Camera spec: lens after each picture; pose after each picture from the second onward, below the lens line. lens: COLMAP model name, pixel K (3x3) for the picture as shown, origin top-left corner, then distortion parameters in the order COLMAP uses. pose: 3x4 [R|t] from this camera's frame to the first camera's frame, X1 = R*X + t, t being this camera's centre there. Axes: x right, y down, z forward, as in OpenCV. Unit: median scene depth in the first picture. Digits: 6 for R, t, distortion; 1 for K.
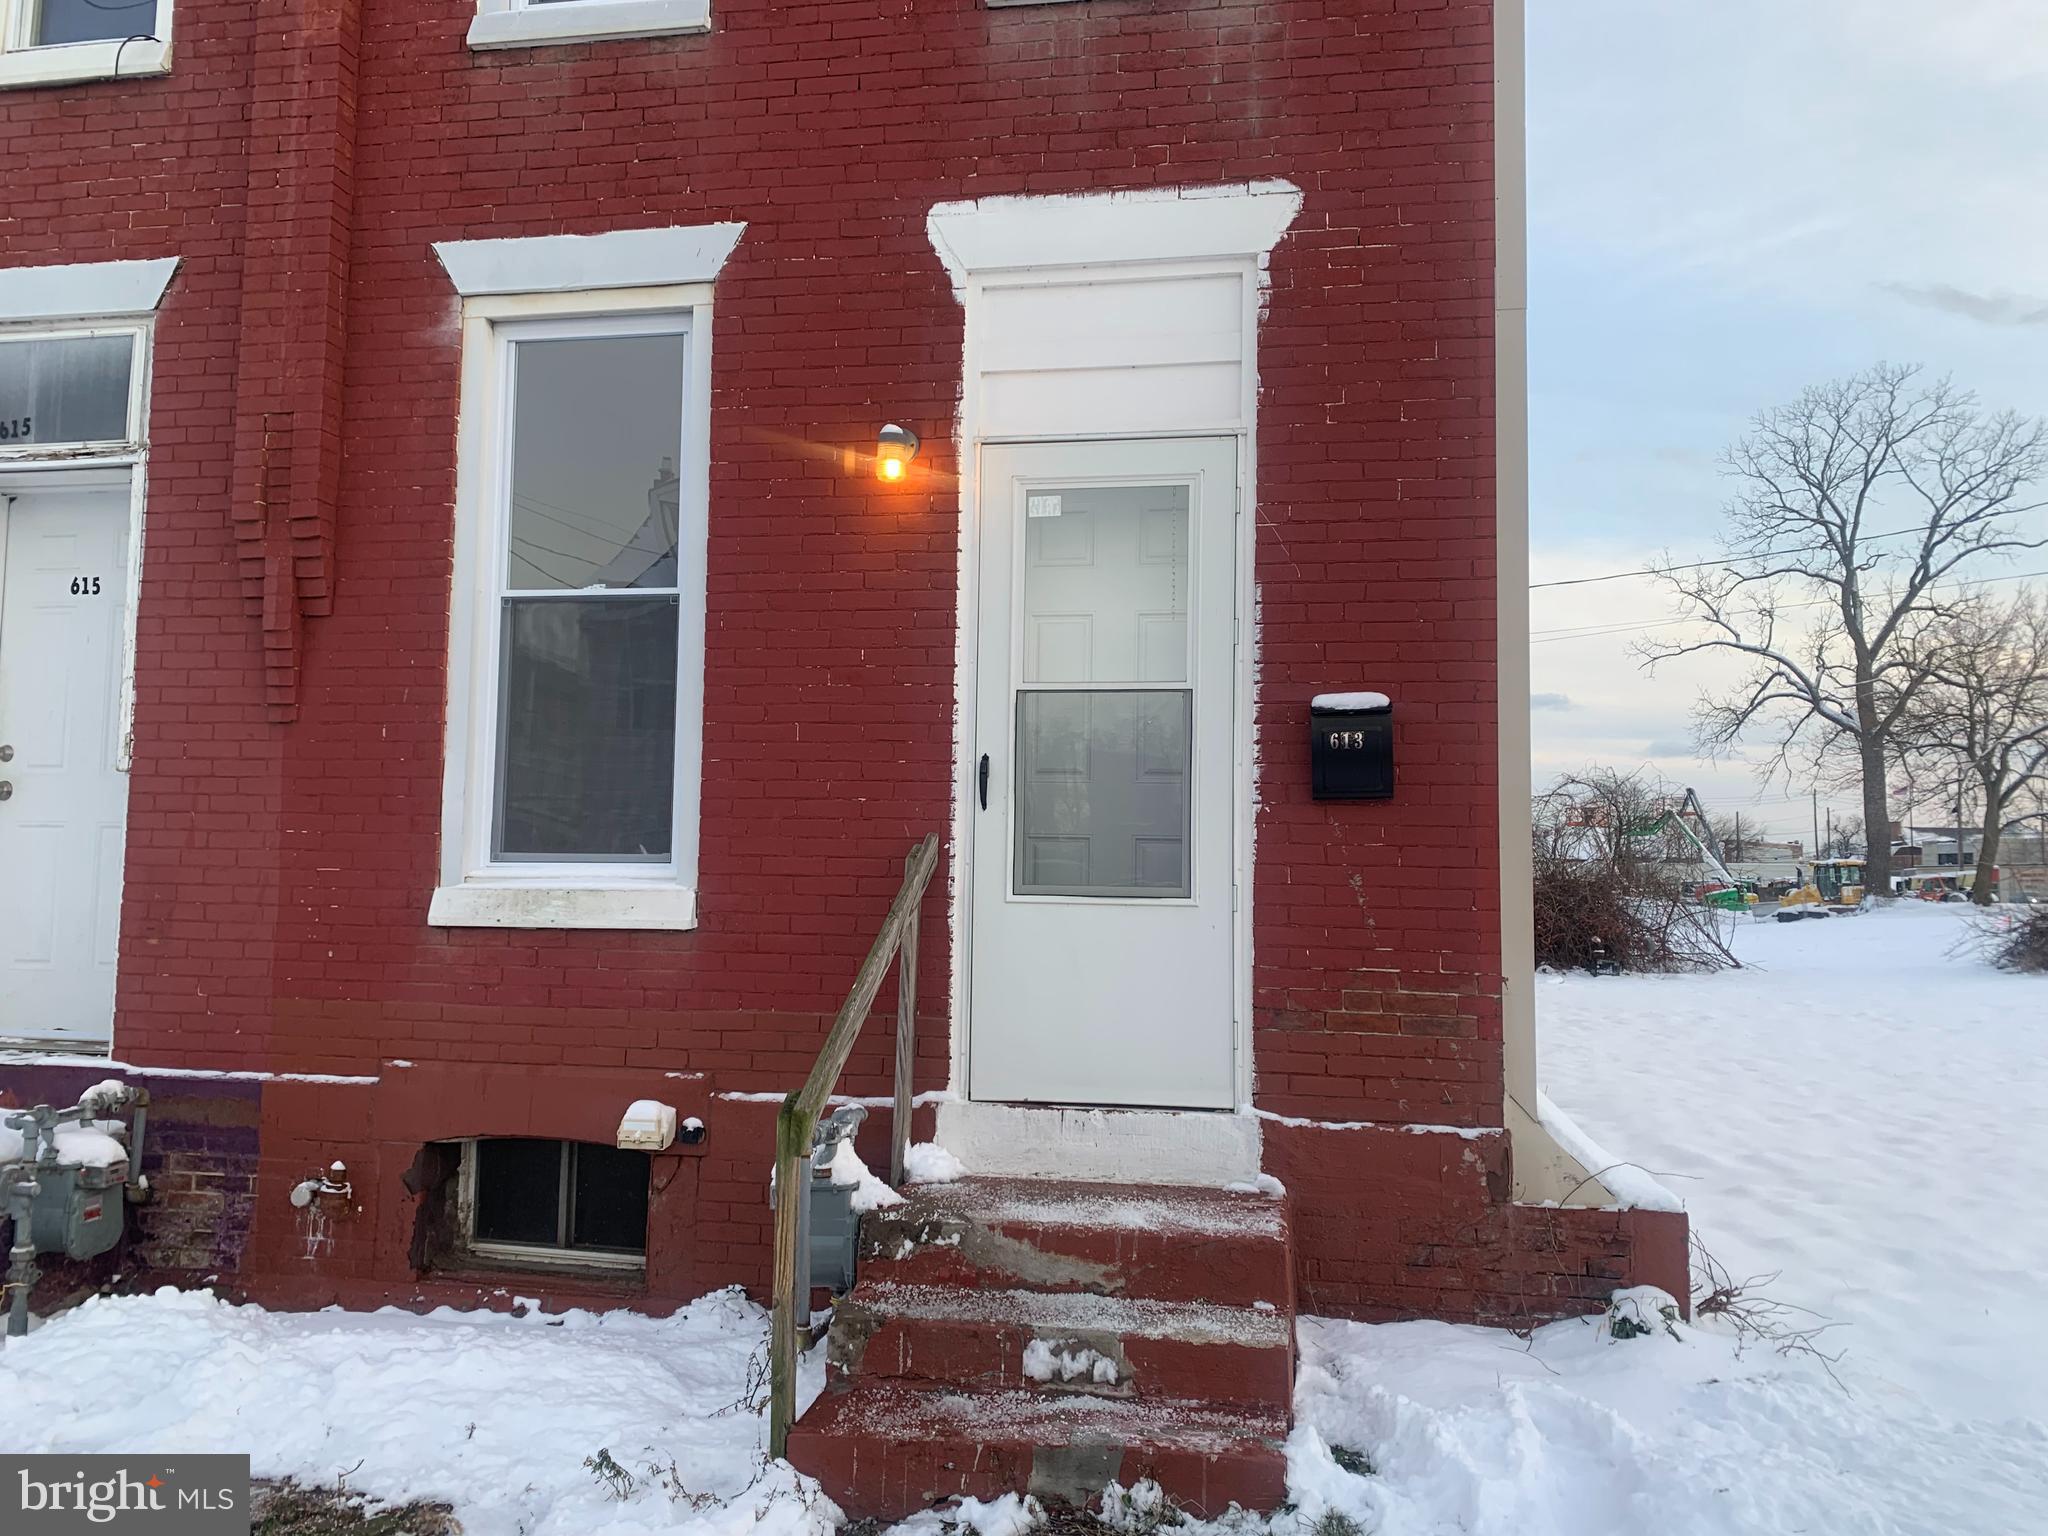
lens RADIAL K [[1545.7, 0, 1020.5], [0, 1545.7, 759.6], [0, 0, 1]] dist [0.057450, -0.079392]
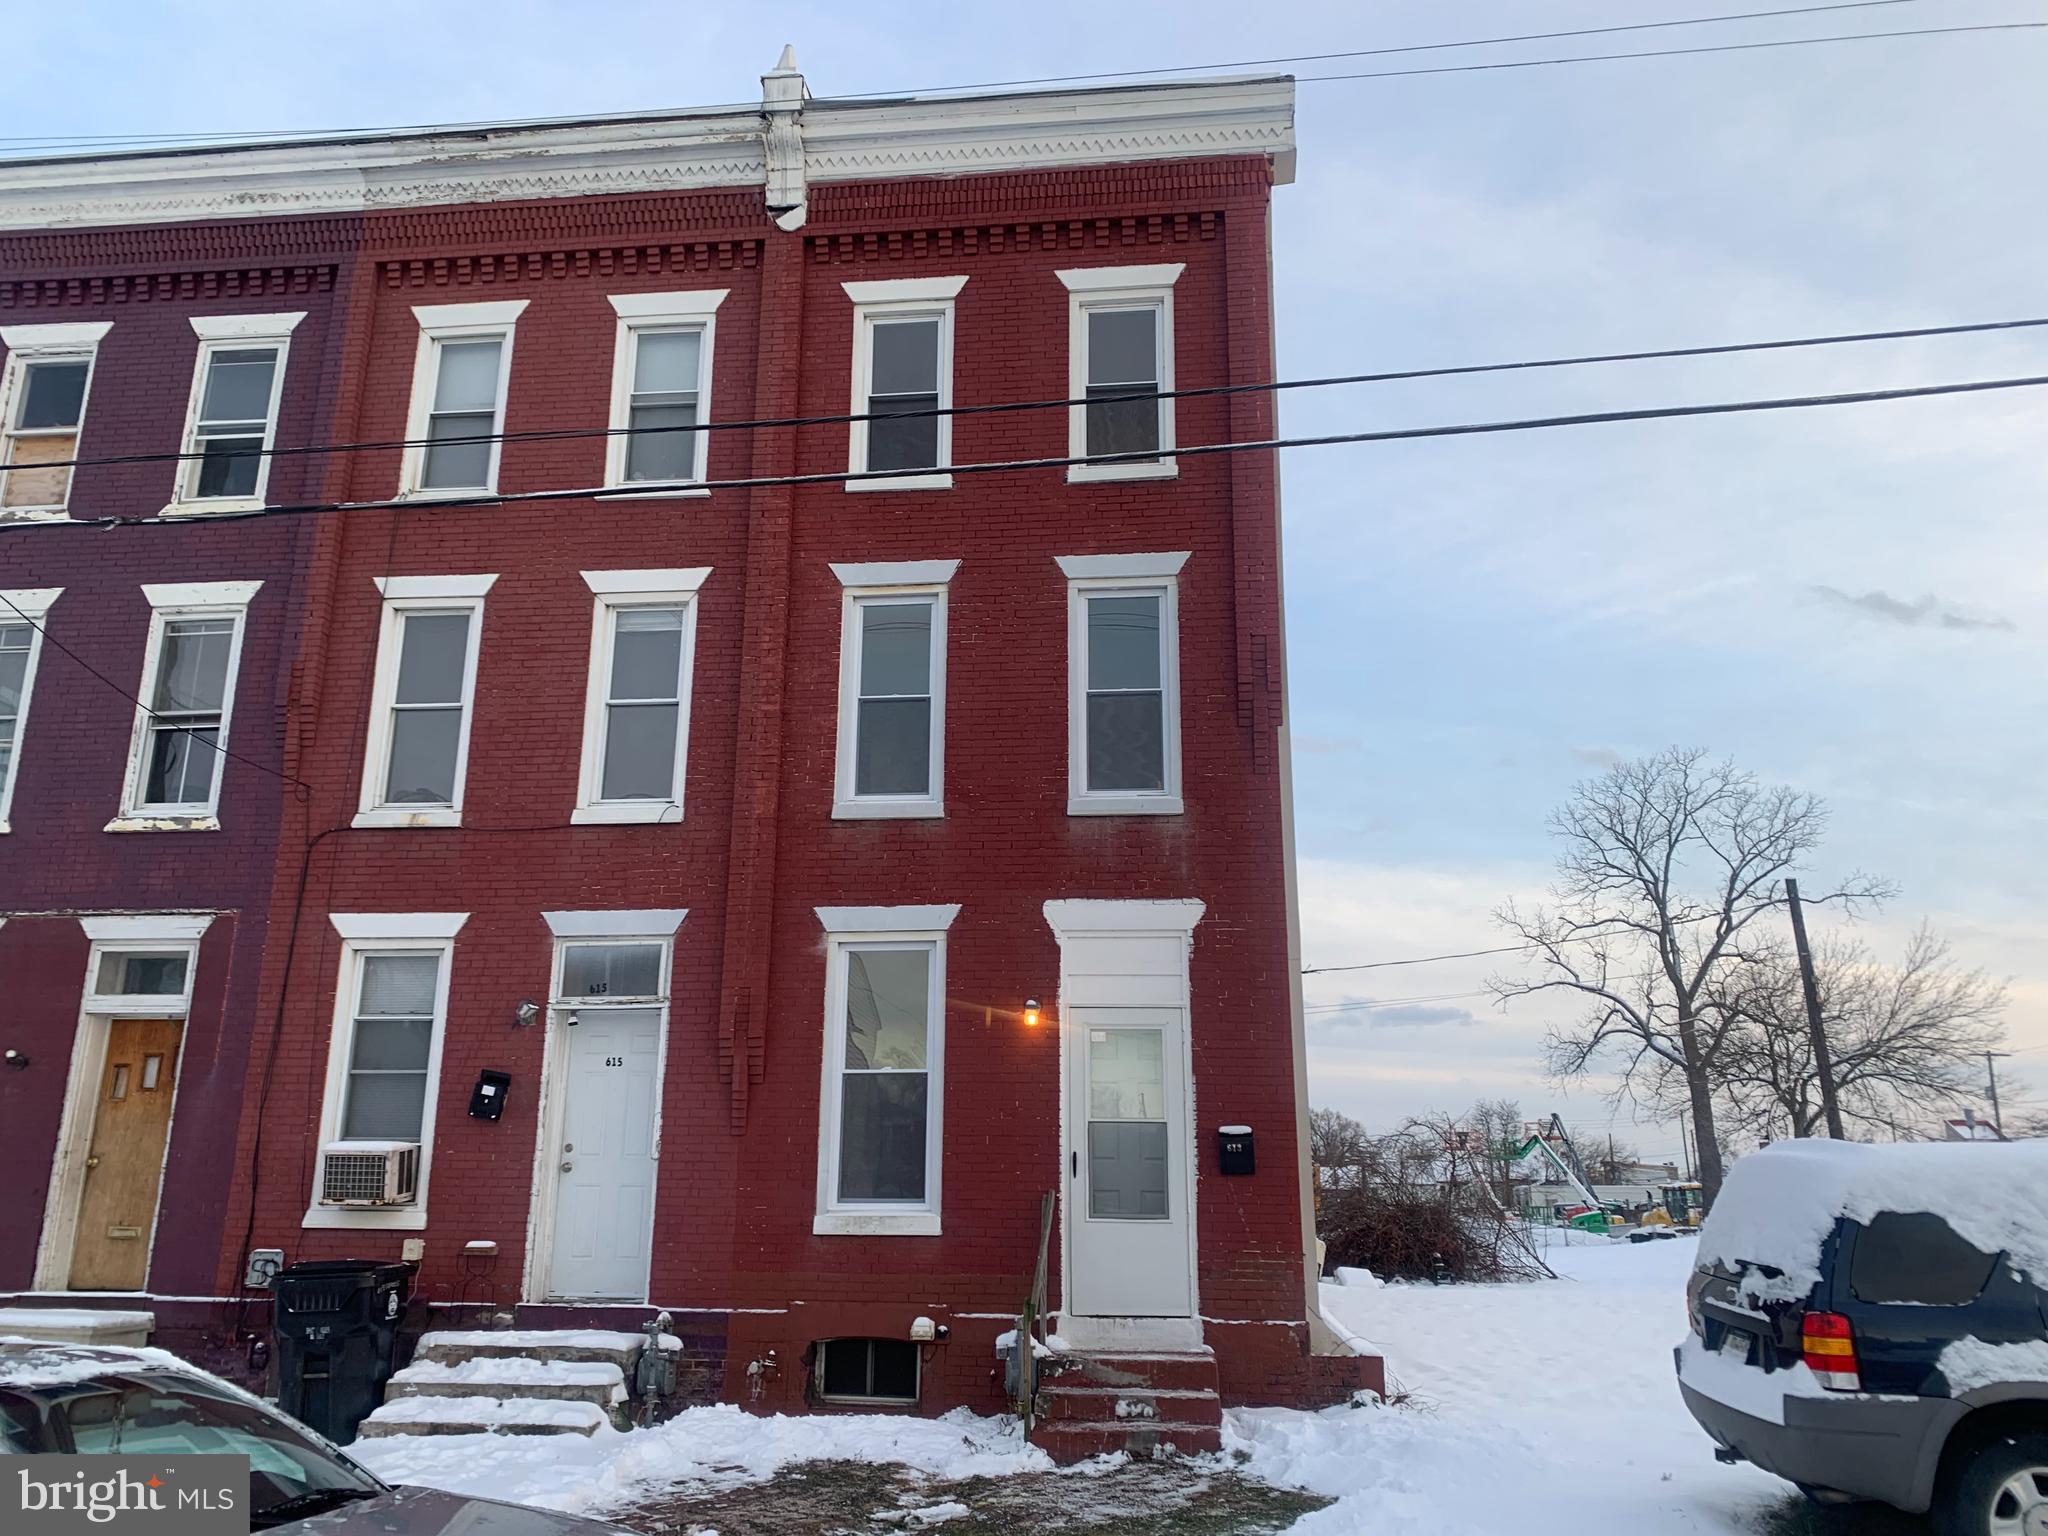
lens RADIAL K [[1543.2, 0, 1017.7], [0, 1543.2, 759.9], [0, 0, 1]] dist [0.053212, -0.070793]
pose [[0.997601, 0.013186, 0.067958, -0.244592], [0.000711, 0.979688, -0.200528, -0.101180], [-0.069222, 0.200095, 0.977328, -1.193052]]
